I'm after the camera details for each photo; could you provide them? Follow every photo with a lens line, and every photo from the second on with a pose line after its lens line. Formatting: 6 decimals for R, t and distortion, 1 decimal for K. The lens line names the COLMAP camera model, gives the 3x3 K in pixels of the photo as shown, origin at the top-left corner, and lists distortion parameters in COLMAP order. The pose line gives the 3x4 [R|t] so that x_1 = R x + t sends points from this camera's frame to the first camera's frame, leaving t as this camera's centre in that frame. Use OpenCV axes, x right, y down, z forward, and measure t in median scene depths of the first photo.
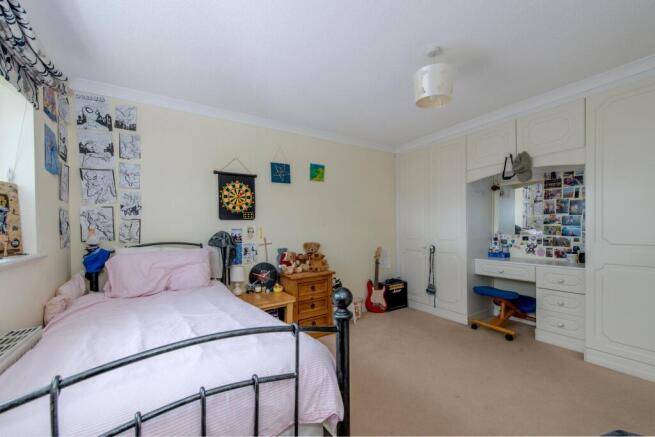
lens RADIAL K [[265.1, 0, 328.5], [0, 265.1, 232.3], [0, 0, 1]] dist [-0.000101, -0.000060]
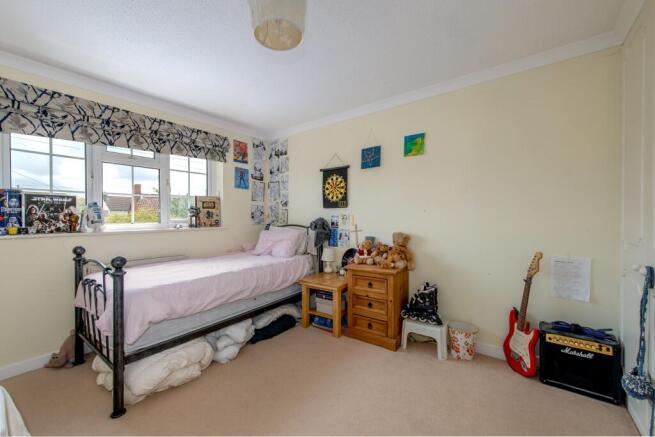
lens RADIAL K [[253.6, 0, 327.5], [0, 253.6, 218.5], [0, 0, 1]] dist [-0.000226, -0.000074]
pose [[0.352261, 0.020942, -0.935667, 0.669656], [-0.010354, 0.999776, 0.018479, -0.021048], [0.935844, 0.003178, 0.352399, 0.575836]]
